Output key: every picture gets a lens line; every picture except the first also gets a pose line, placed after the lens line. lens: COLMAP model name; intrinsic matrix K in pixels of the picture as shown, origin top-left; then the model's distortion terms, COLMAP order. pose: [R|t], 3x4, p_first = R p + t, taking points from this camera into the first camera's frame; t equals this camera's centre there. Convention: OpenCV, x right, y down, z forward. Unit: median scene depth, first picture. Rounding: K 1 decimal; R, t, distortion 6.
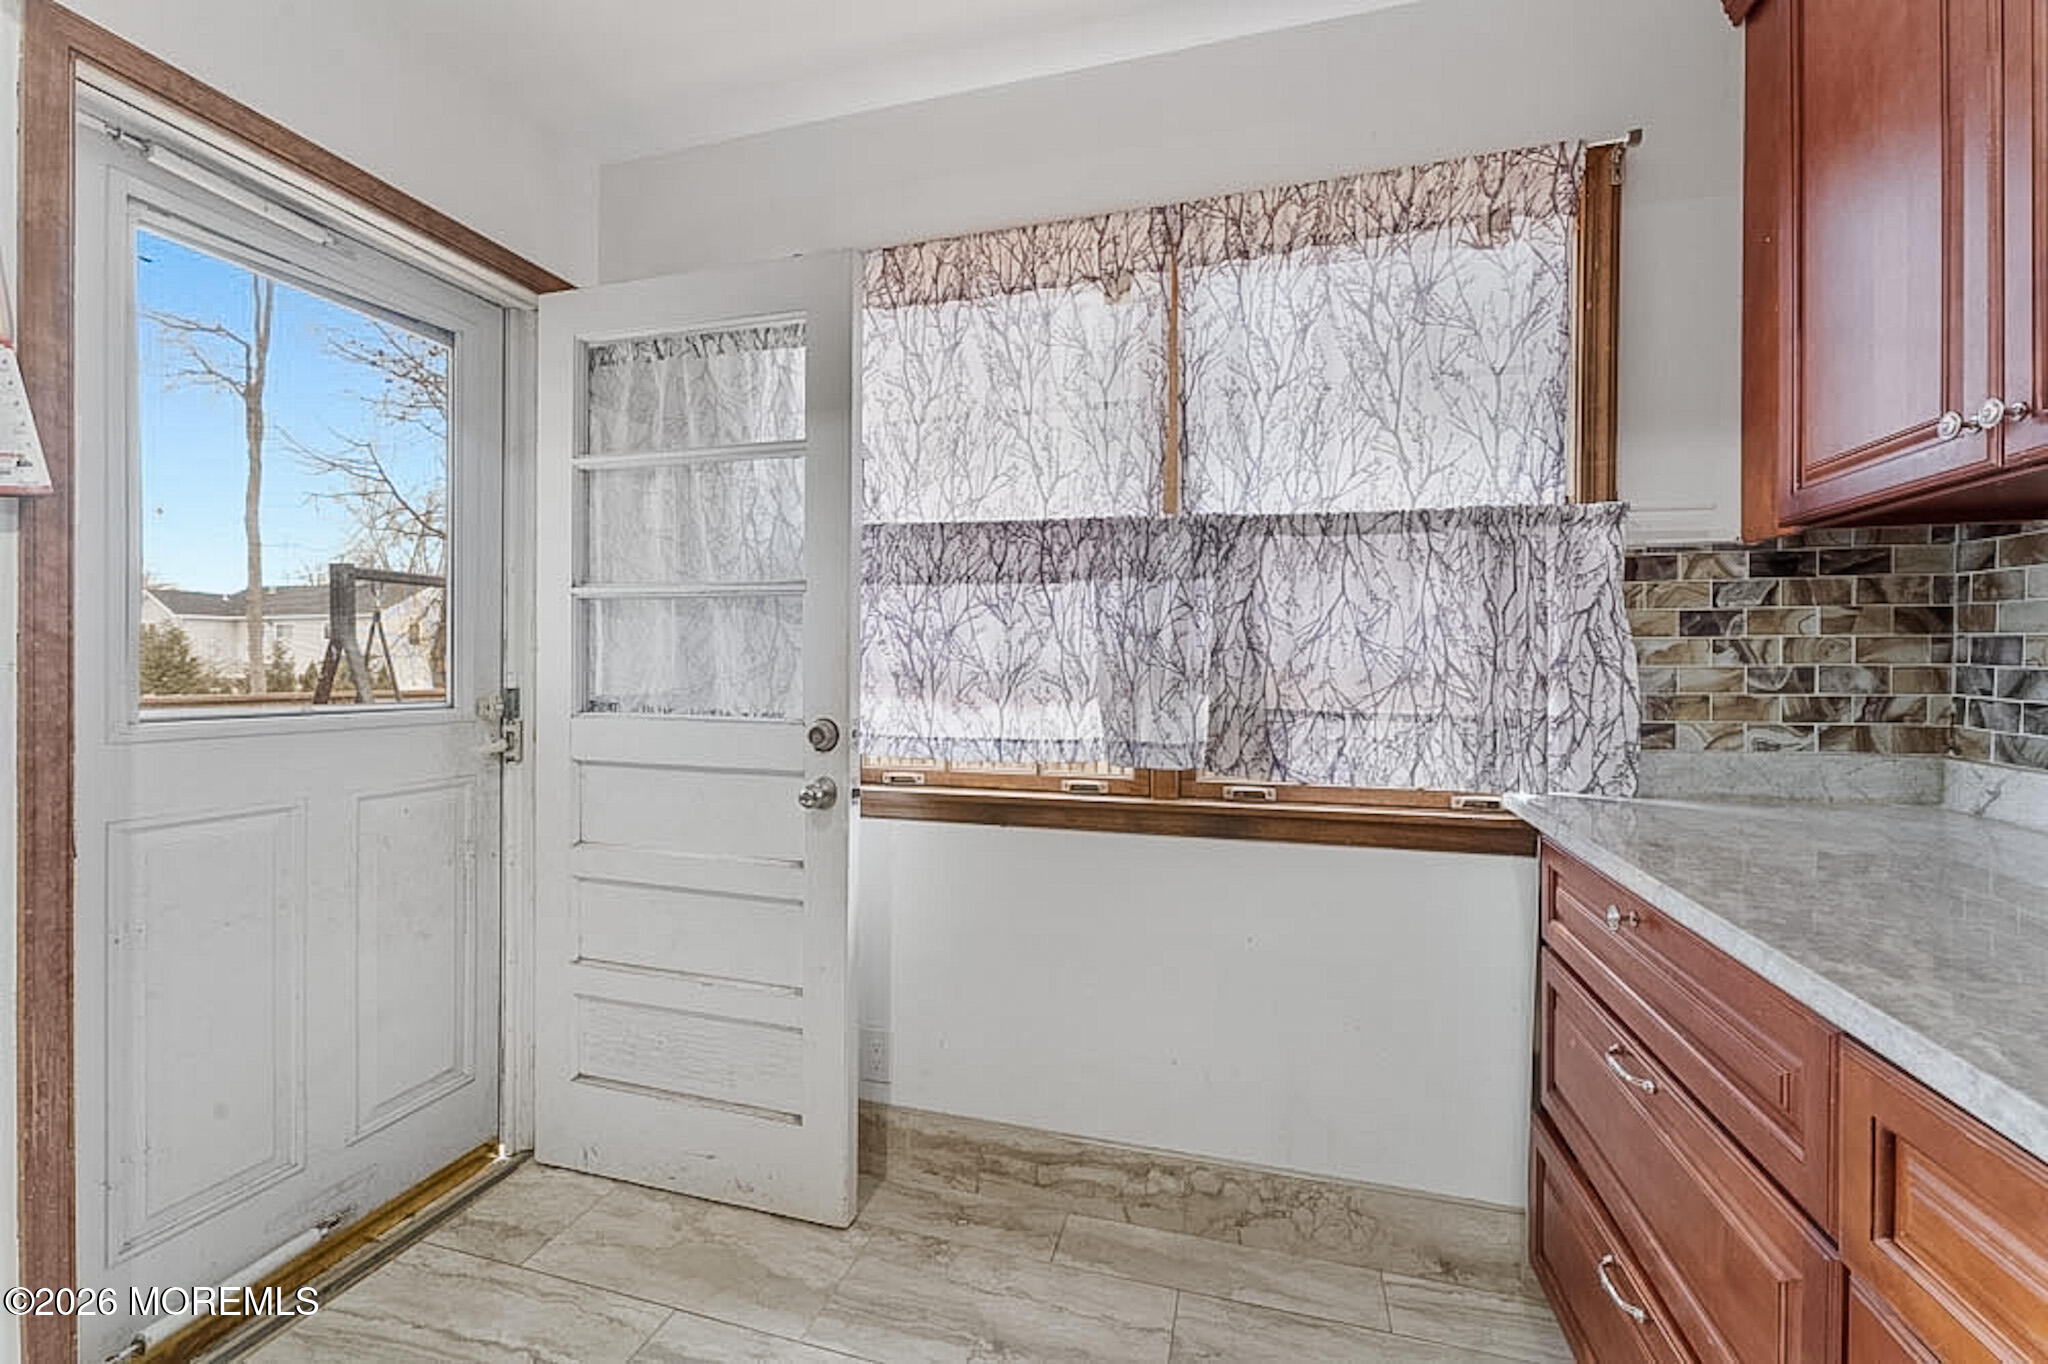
lens RADIAL K [[831.9, 0, 1018.9], [0, 831.9, 673.6], [0, 0, 1]] dist [0.000300, -0.000019]
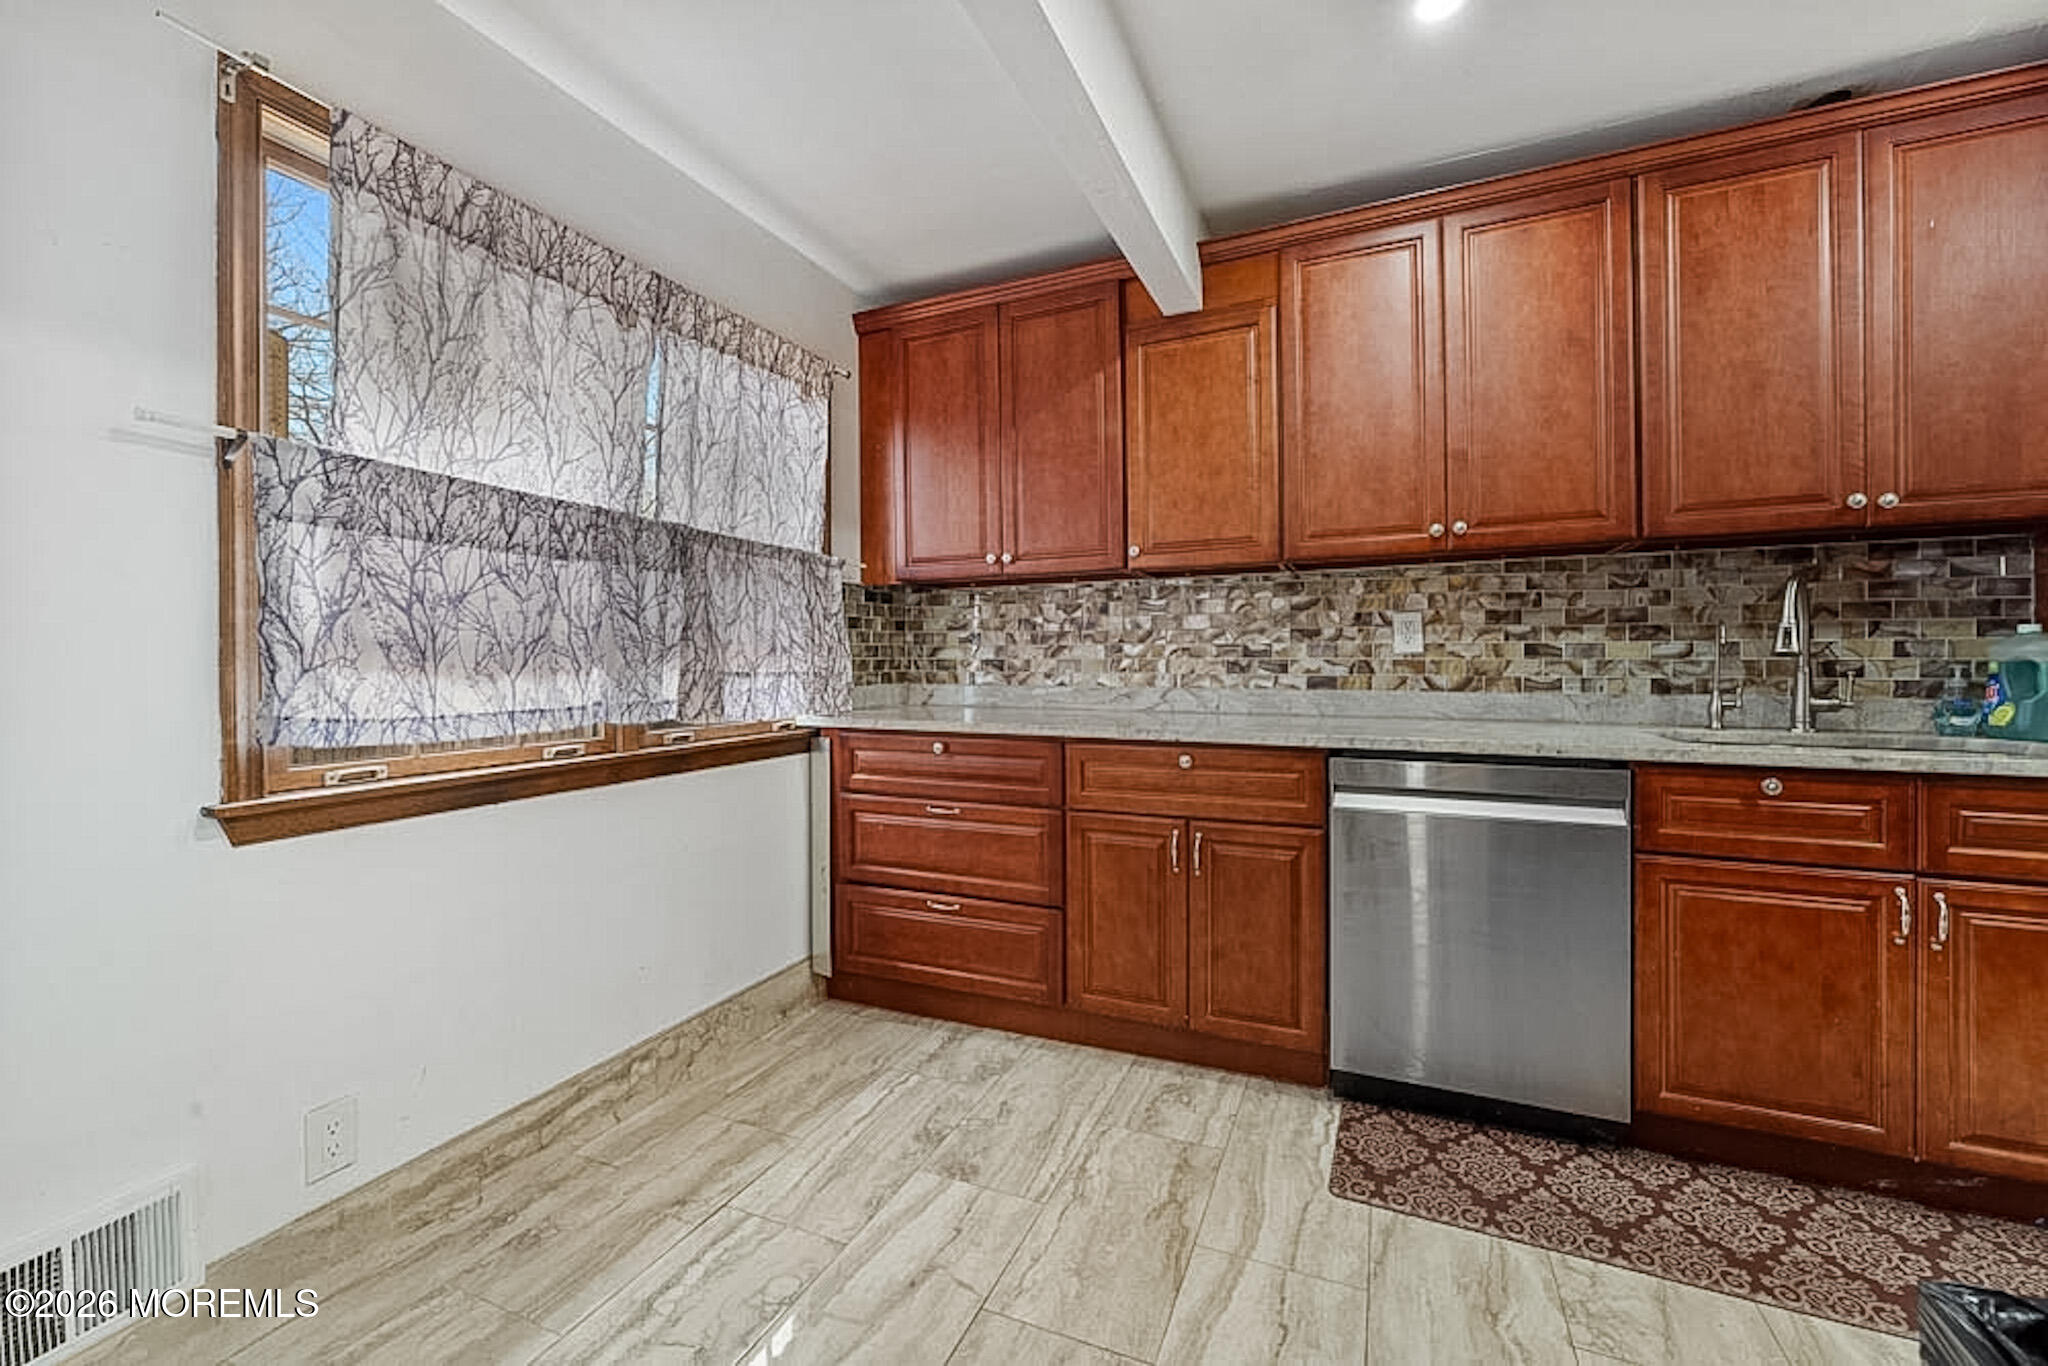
lens RADIAL K [[839.0, 0, 1022.2], [0, 839.0, 663.8], [0, 0, 1]] dist [-0.000973, -0.000211]
pose [[0.130129, -0.006156, 0.991478, -0.985853], [0.022766, 0.999736, 0.003220, 0.035301], [-0.991236, 0.022153, 0.130235, 0.292227]]
